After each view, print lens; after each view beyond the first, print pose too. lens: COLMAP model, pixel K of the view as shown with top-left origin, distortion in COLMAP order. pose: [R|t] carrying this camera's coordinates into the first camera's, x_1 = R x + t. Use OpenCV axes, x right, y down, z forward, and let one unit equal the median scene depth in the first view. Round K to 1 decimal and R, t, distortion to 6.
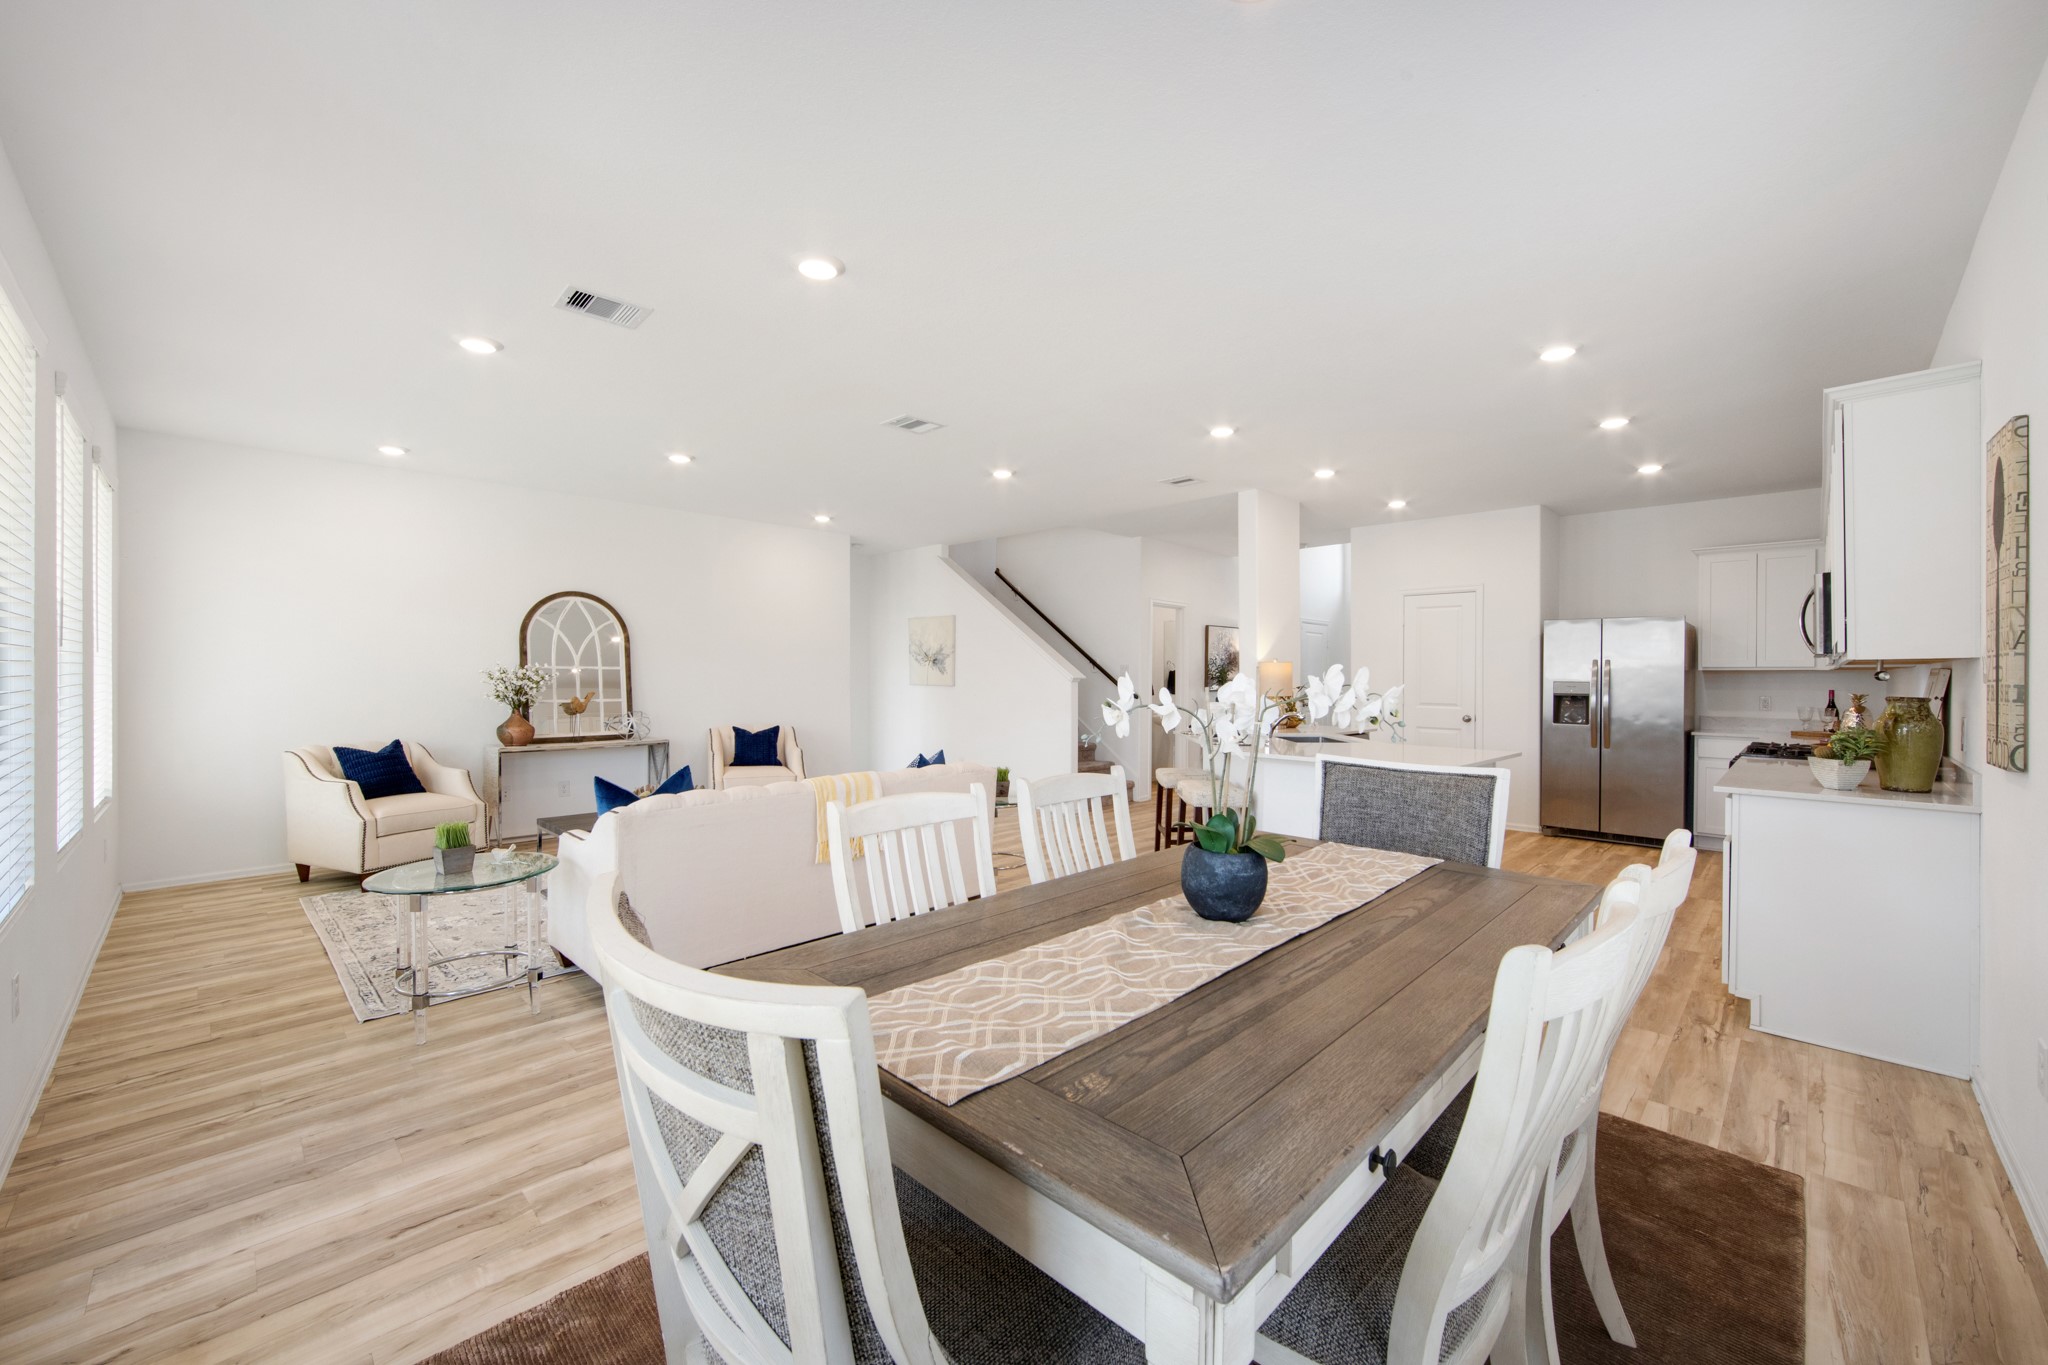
lens RADIAL K [[811.1, 0, 1029.3], [0, 811.1, 679.2], [0, 0, 1]] dist [-0.011751, 0.003053]
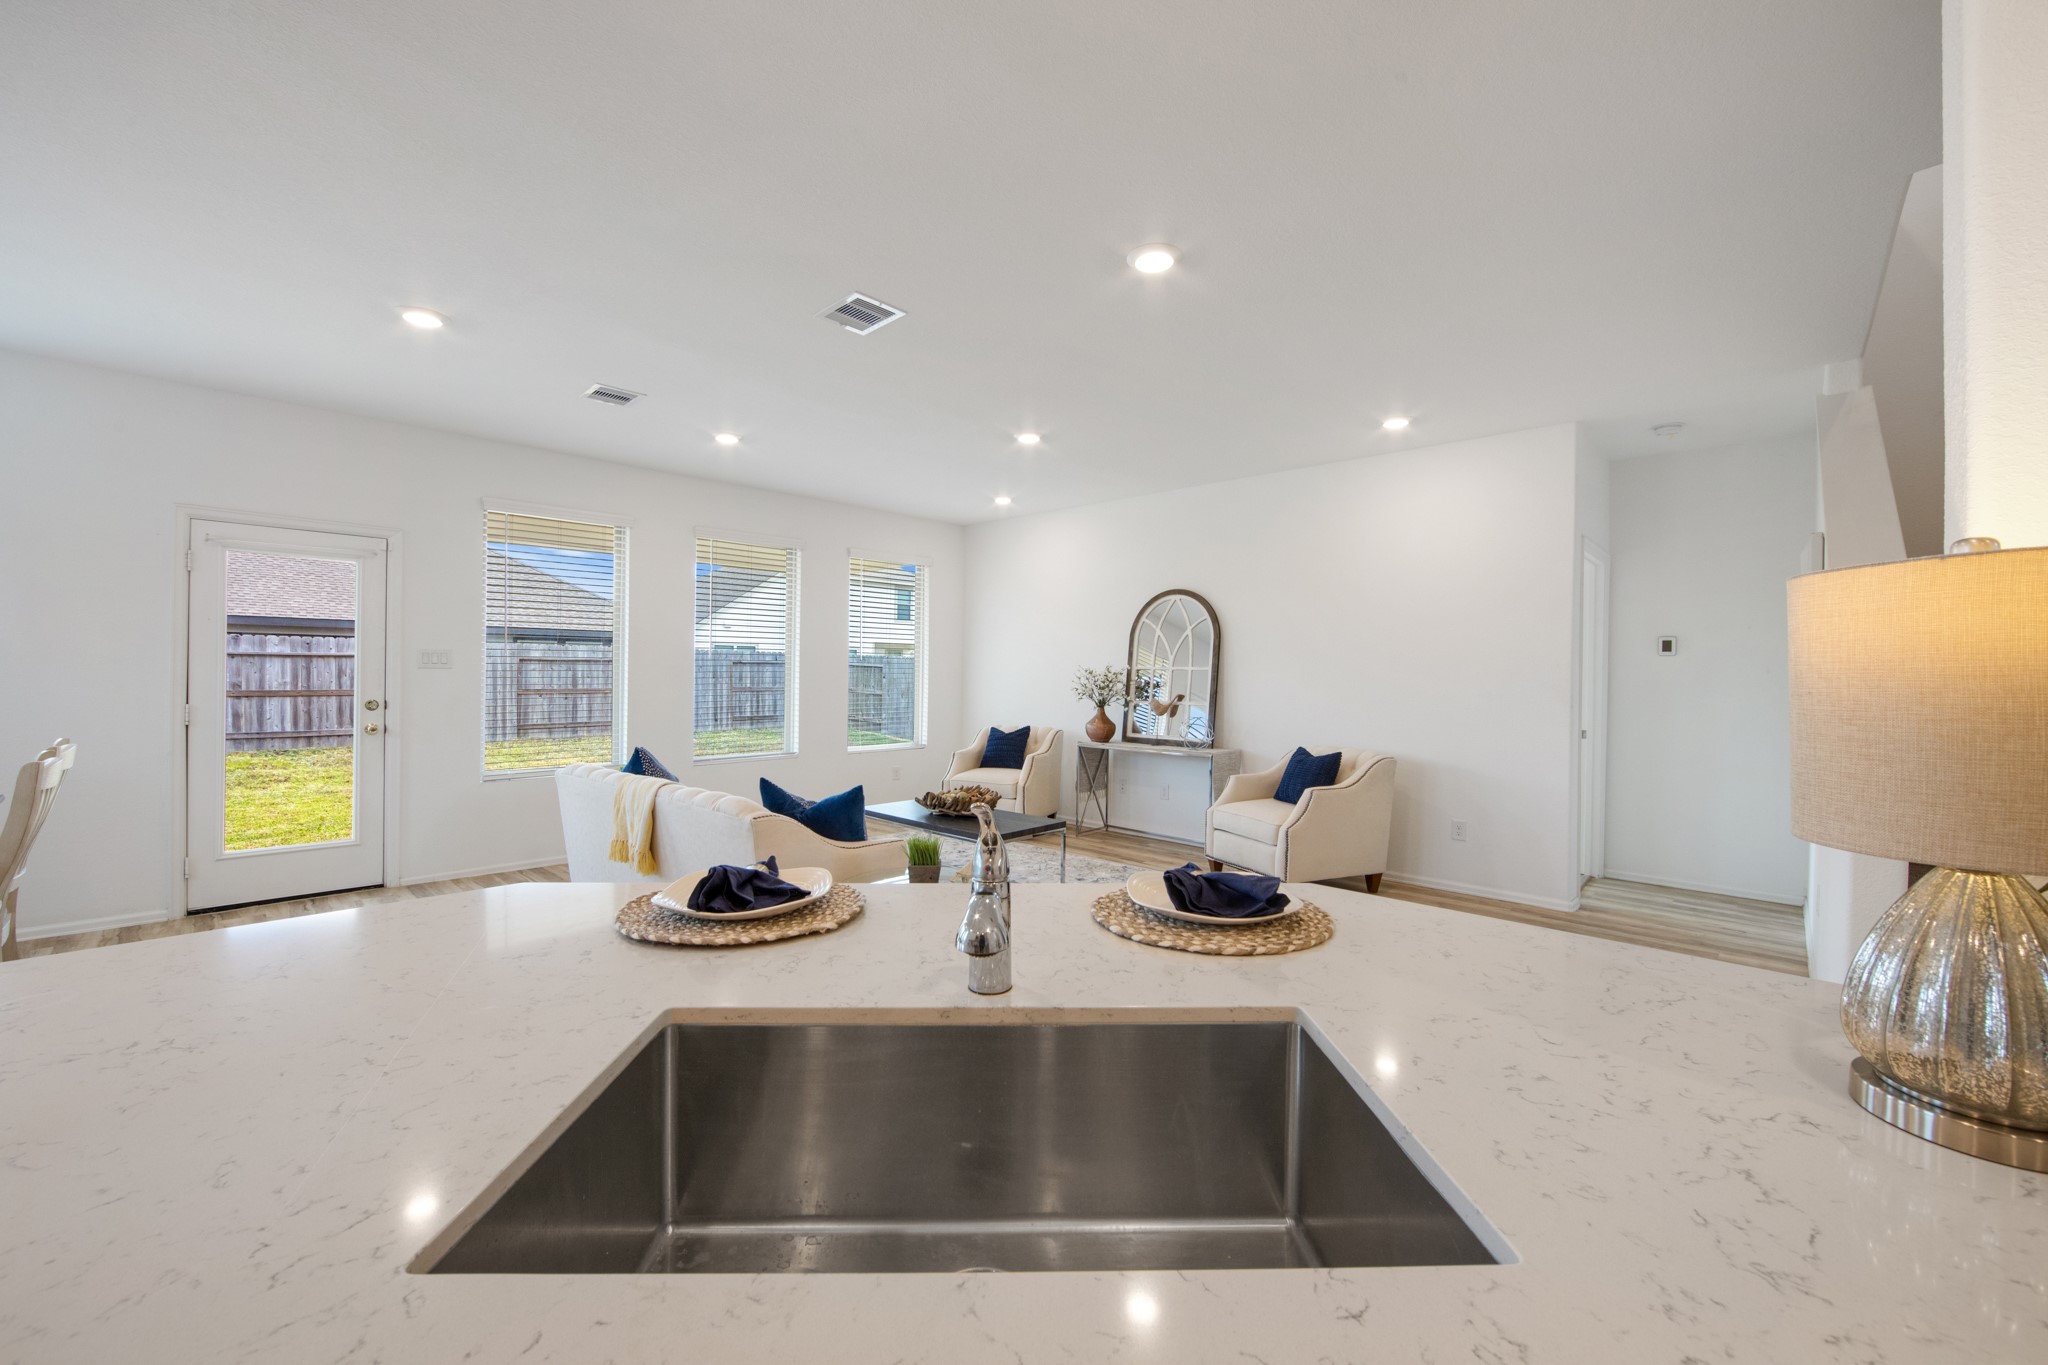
lens RADIAL K [[811.1, 0, 1036.5], [0, 811.1, 672.2], [0, 0, 1]] dist [-0.011751, 0.003053]
pose [[0.026224, -0.003231, -0.999651, 0.408128], [-0.013258, 0.999906, -0.003579, -0.004137], [0.999568, 0.013347, 0.026178, 0.830173]]
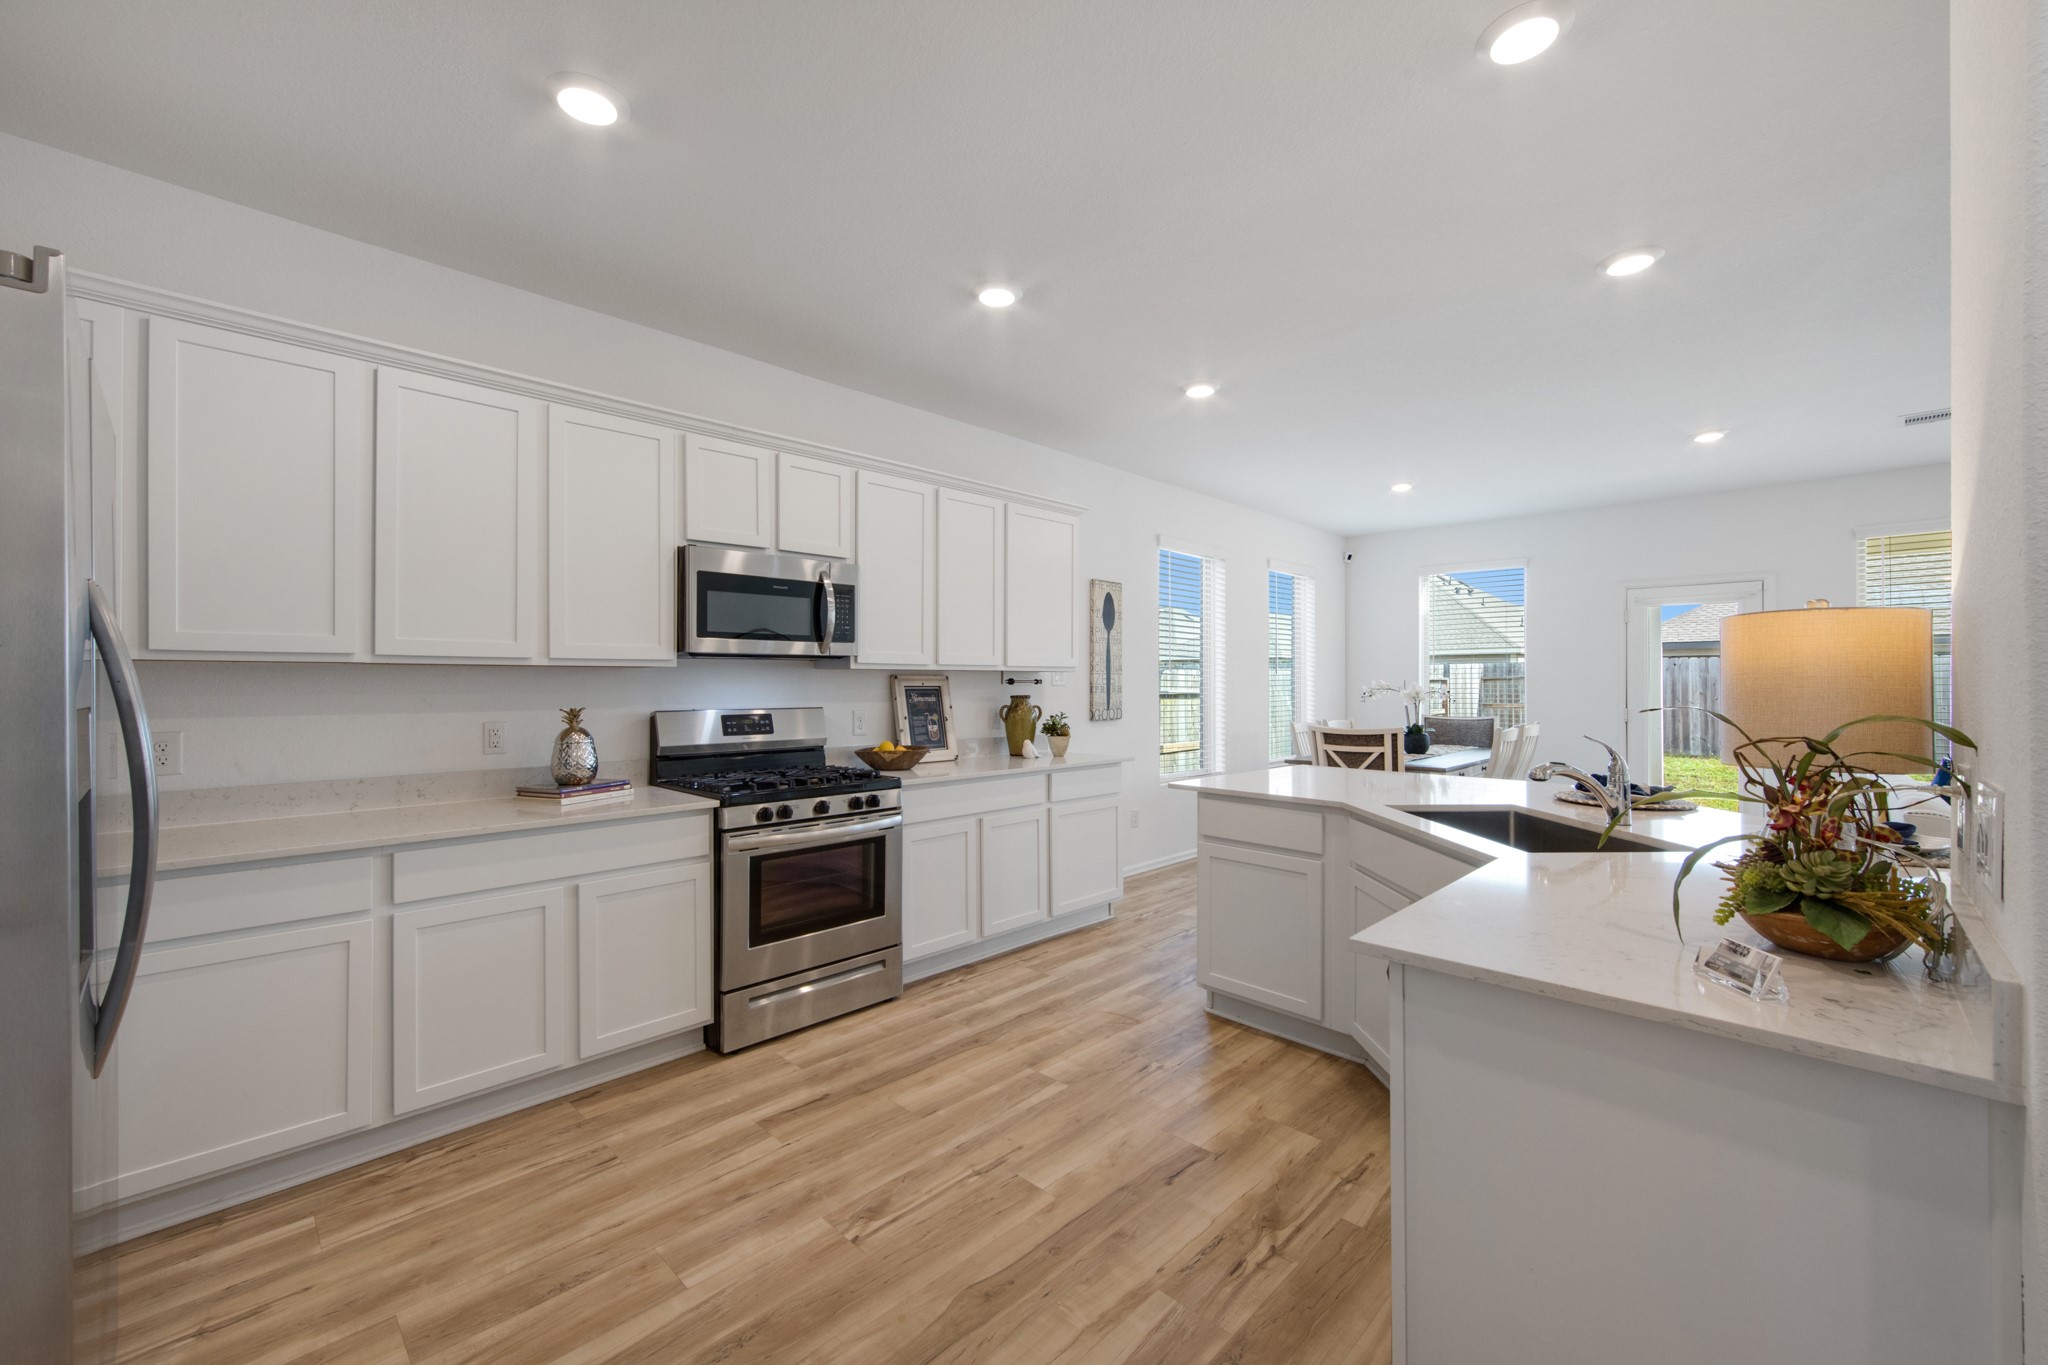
lens RADIAL K [[811.1, 0, 1015.1], [0, 811.1, 673.1], [0, 0, 1]] dist [-0.011751, 0.003053]
pose [[-0.999956, -0.001414, 0.009260, 0.497533], [-0.001537, 0.999911, -0.013233, -0.000600], [-0.009240, -0.013247, -0.999870, 1.177667]]
